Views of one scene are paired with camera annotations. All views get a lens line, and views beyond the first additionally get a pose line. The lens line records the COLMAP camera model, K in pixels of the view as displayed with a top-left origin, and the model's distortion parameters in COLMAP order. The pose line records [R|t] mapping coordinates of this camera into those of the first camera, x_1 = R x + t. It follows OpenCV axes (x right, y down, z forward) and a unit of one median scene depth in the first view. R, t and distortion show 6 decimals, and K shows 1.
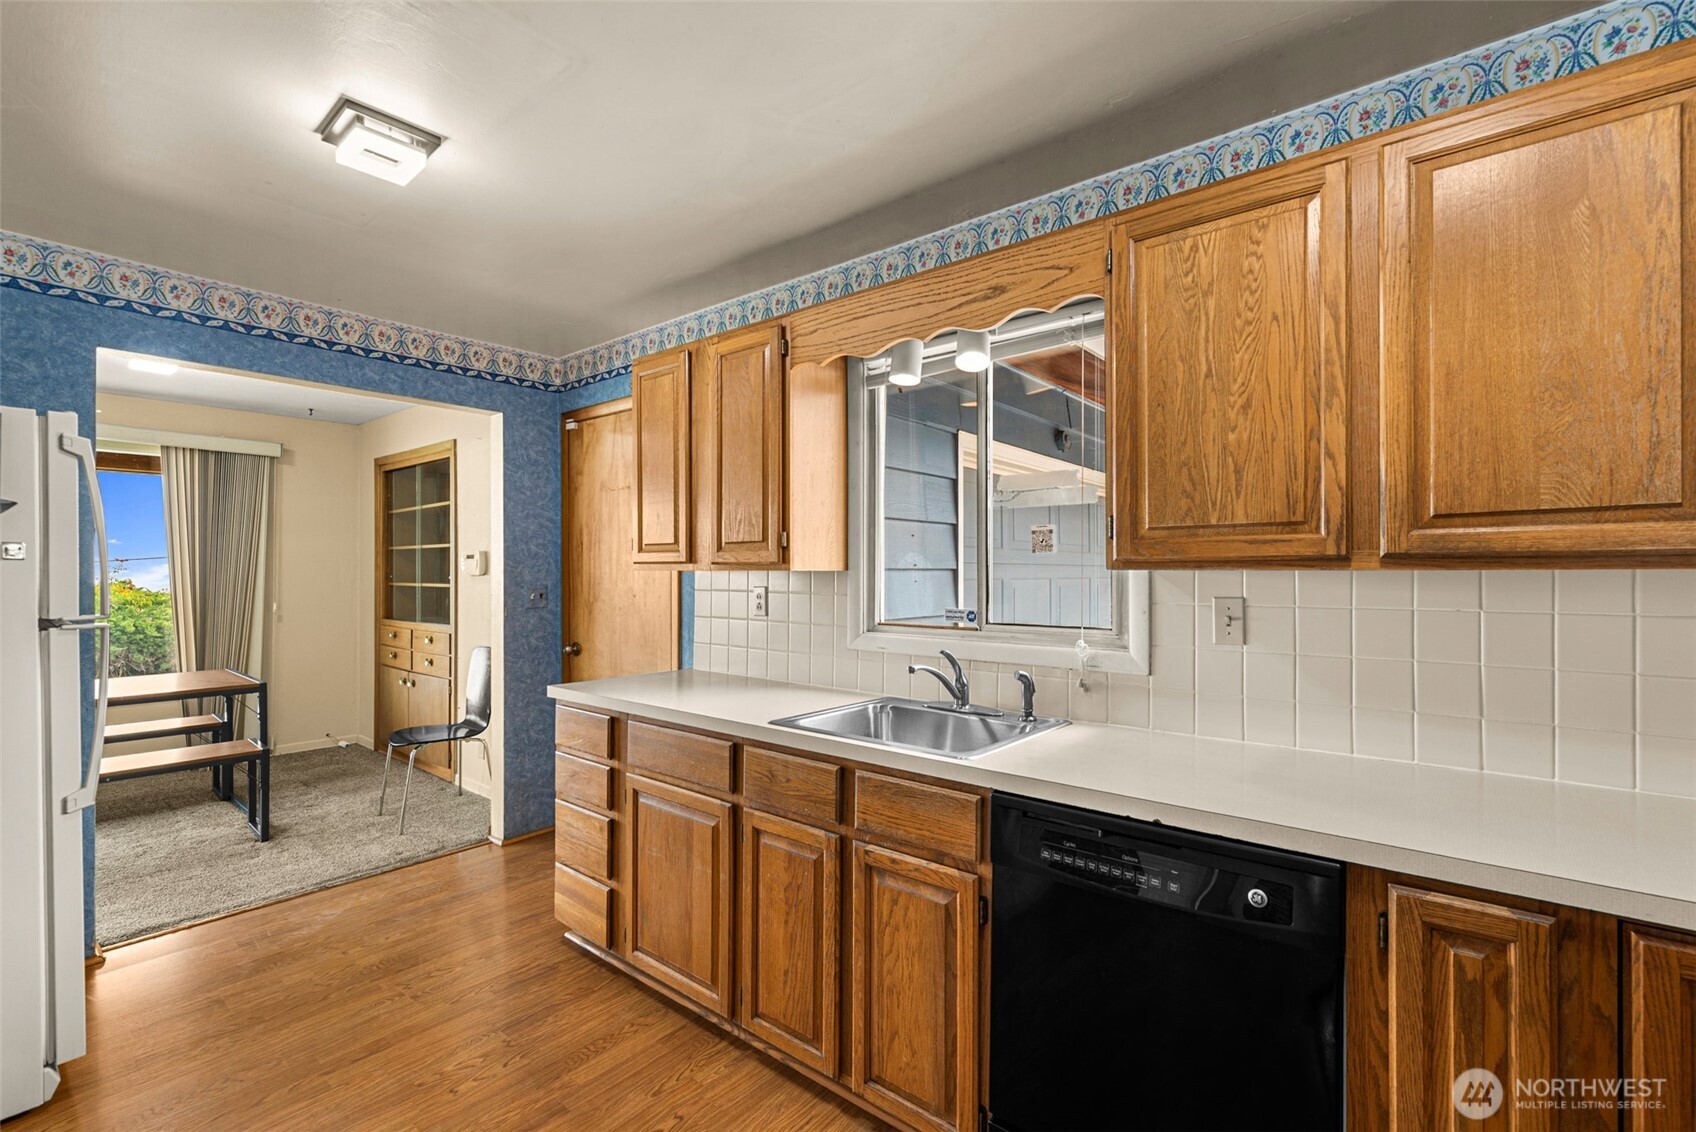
lens RADIAL K [[747.2, 0, 855.7], [0, 747.2, 569.0], [0, 0, 1]] dist [-0.000377, -0.000041]
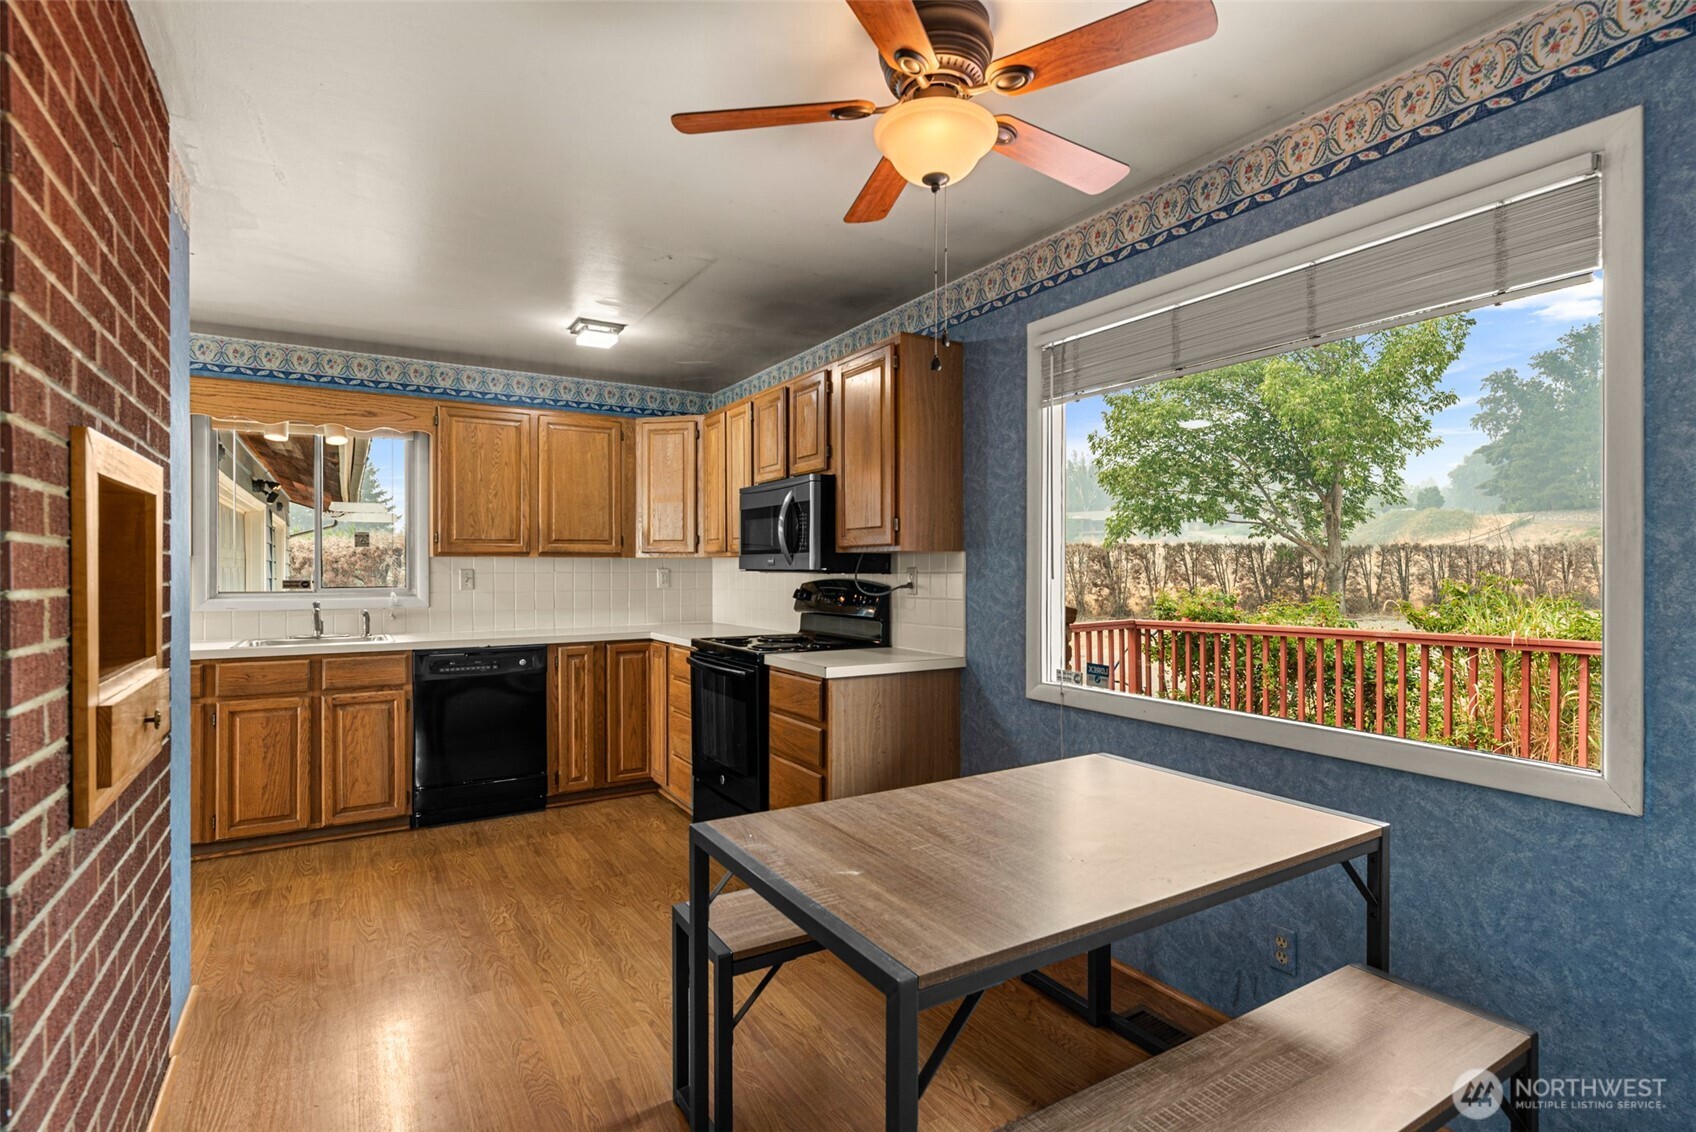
lens RADIAL K [[837.5, 0, 854.5], [0, 837.5, 571.2], [0, 0, 1]] dist [0.002897, -0.000262]
pose [[0.324643, -0.003310, 0.945831, -1.650173], [-0.002280, 0.999988, 0.004283, 0.032245], [-0.945834, -0.003547, 0.324632, -1.023275]]
